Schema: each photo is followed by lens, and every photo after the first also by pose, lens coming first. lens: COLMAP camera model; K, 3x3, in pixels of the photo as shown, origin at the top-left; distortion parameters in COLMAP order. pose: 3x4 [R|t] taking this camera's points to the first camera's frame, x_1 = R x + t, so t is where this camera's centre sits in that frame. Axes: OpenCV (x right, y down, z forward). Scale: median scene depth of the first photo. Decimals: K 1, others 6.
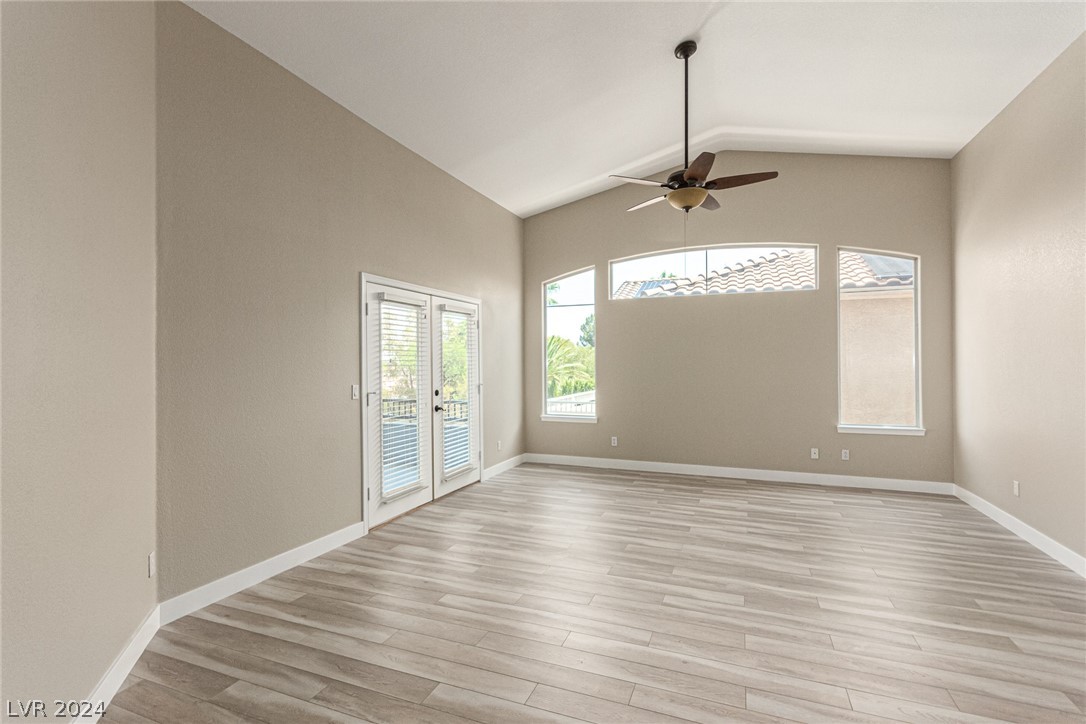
lens RADIAL K [[511.7, 0, 547.0], [0, 511.7, 365.8], [0, 0, 1]] dist [0.010498, -0.002469]
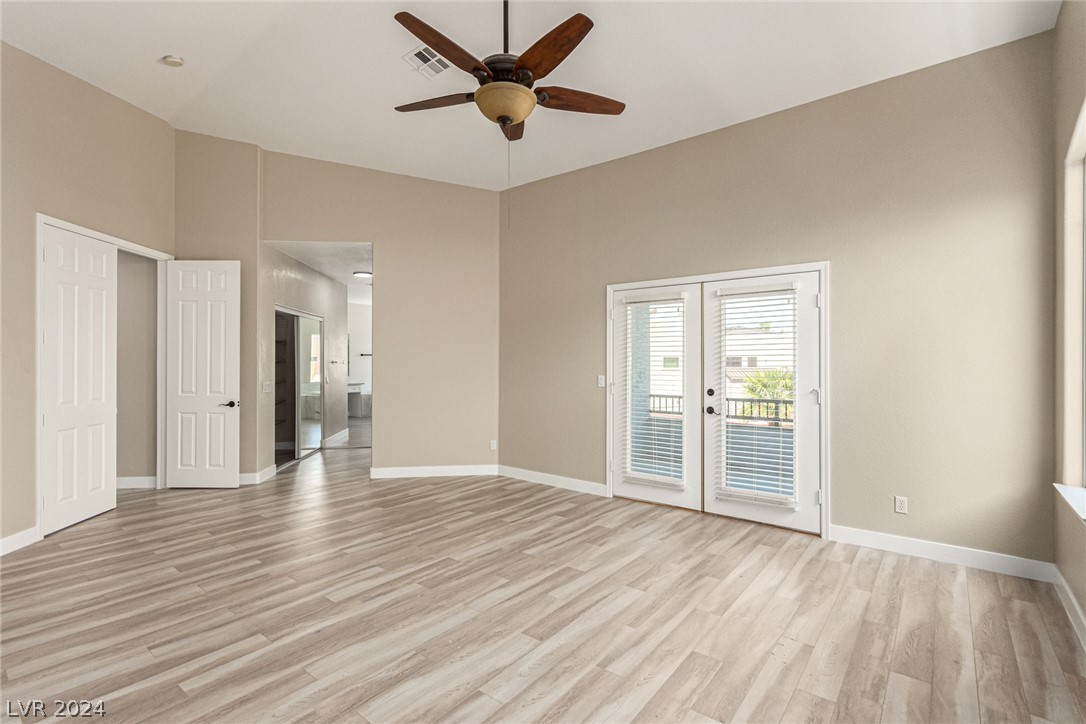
lens RADIAL K [[511.7, 0, 548.0], [0, 511.7, 358.3], [0, 0, 1]] dist [0.010498, -0.002469]
pose [[-0.309774, 0.000840, -0.950810, 0.867320], [0.002320, 0.999997, 0.000127, -0.007853], [0.950807, -0.002166, -0.309775, 1.238506]]
